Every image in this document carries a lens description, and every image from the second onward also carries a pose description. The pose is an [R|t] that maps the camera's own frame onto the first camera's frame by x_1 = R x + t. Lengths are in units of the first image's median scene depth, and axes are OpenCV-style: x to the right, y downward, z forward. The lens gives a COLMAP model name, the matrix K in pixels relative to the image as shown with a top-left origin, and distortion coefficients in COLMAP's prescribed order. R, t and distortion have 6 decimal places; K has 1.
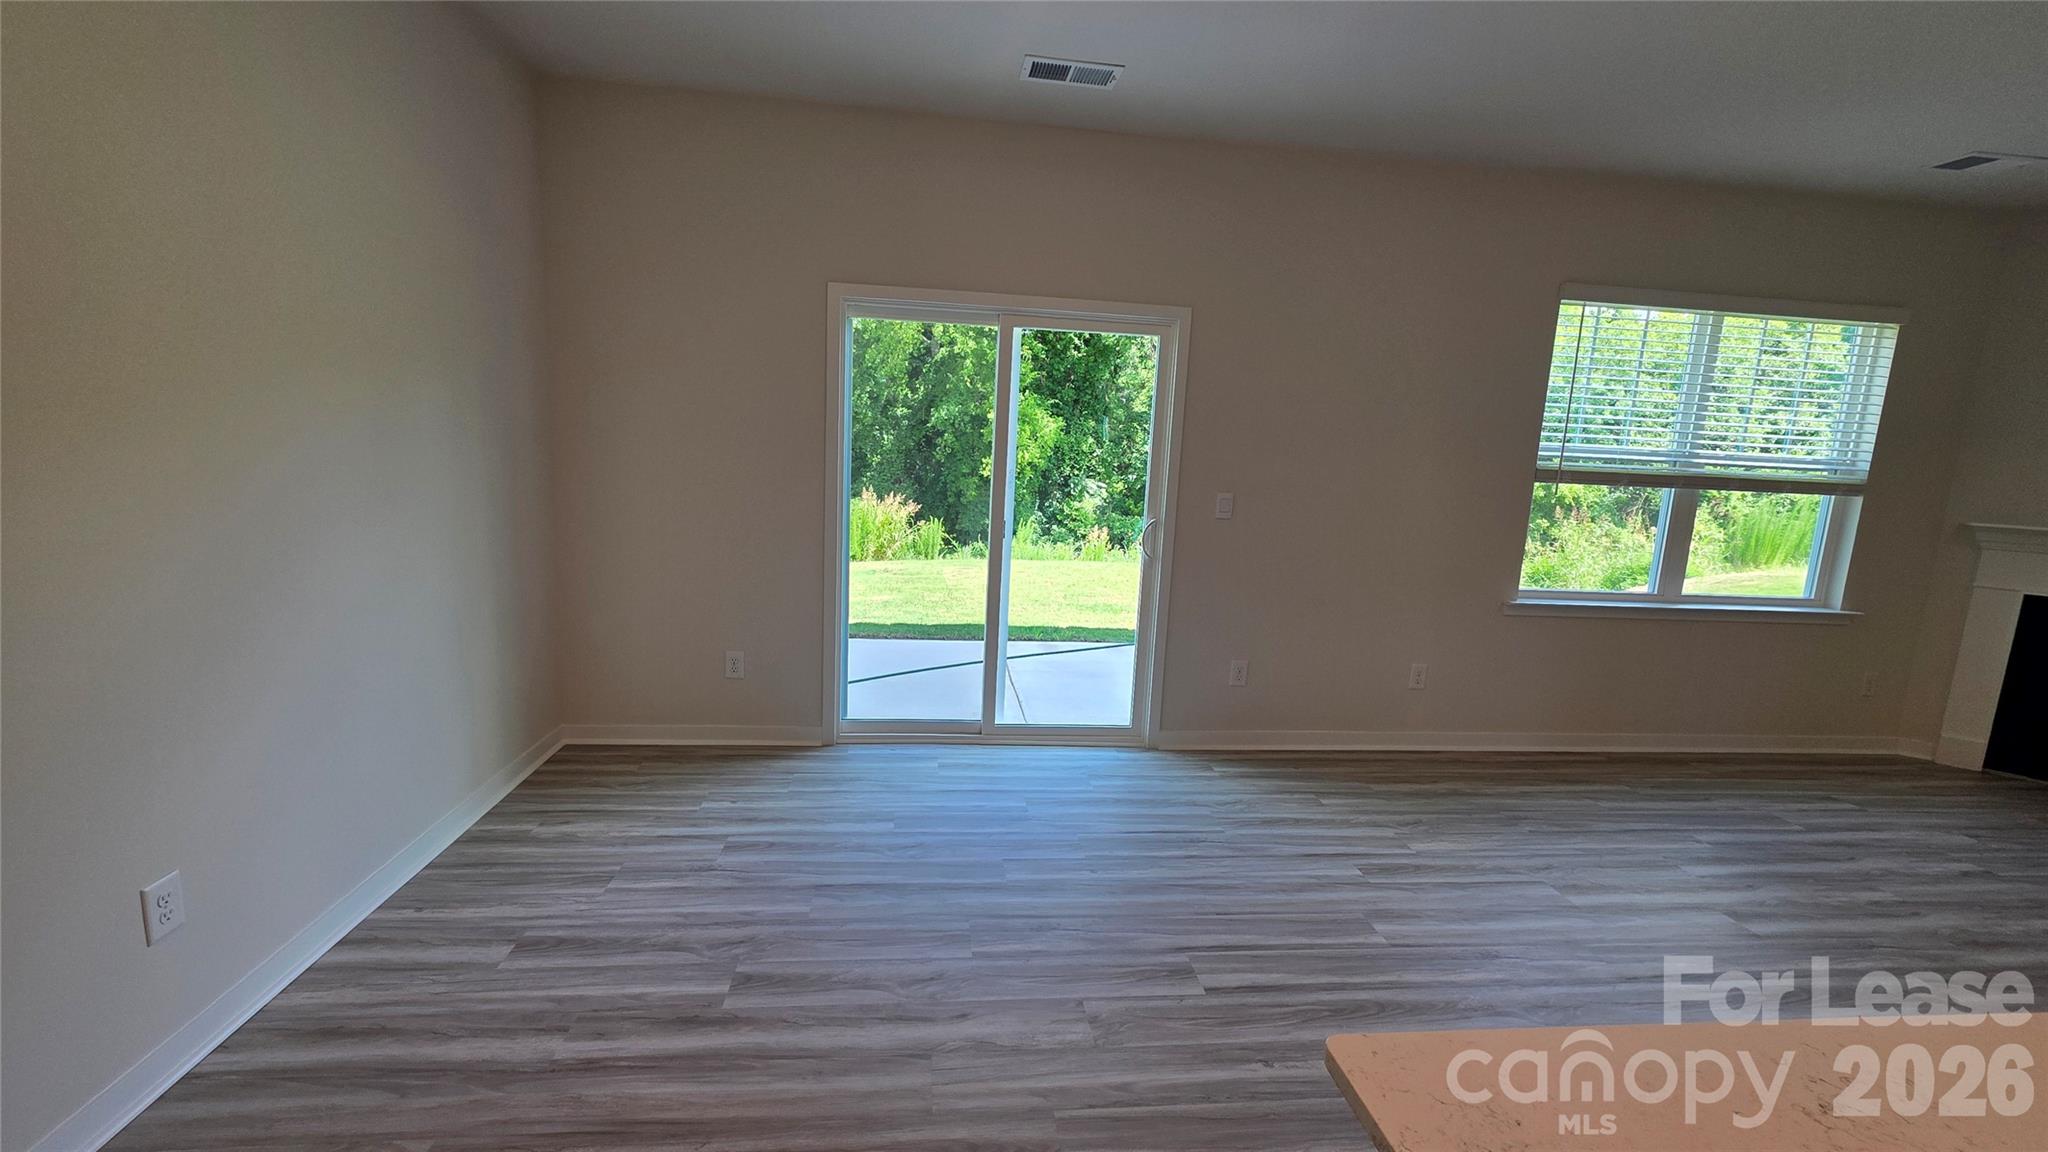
lens RADIAL K [[788.7, 0, 1026.7], [0, 788.7, 567.9], [0, 0, 1]] dist [0.001013, 0.000388]
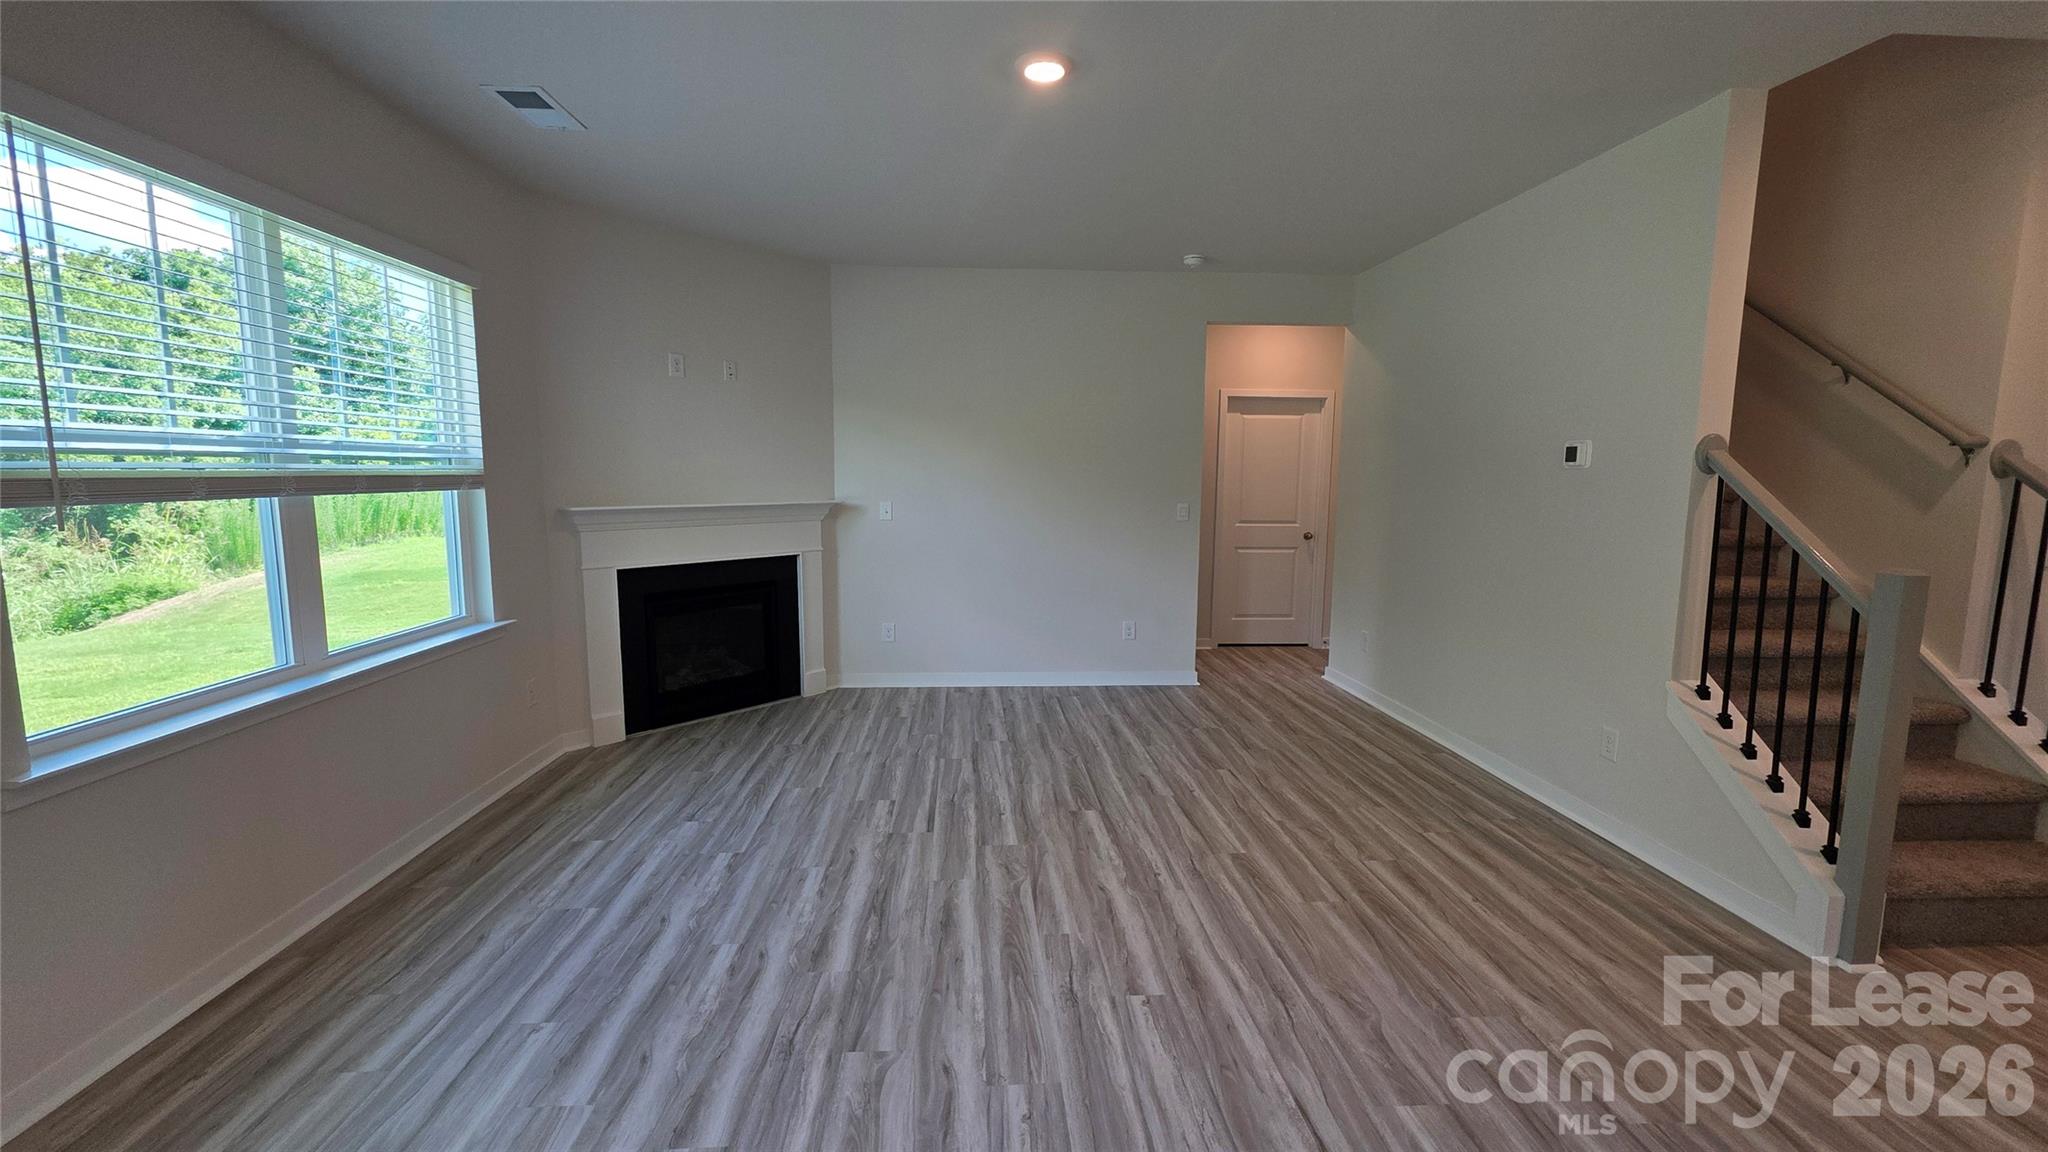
lens RADIAL K [[821.9, 0, 1033.2], [0, 821.9, 569.8], [0, 0, 1]] dist [-0.001482, -0.001018]
pose [[0.038398, -0.167297, 0.985158, 0.194979], [0.158043, 0.974493, 0.159326, -0.052462], [-0.986685, 0.149580, 0.063859, 0.371416]]
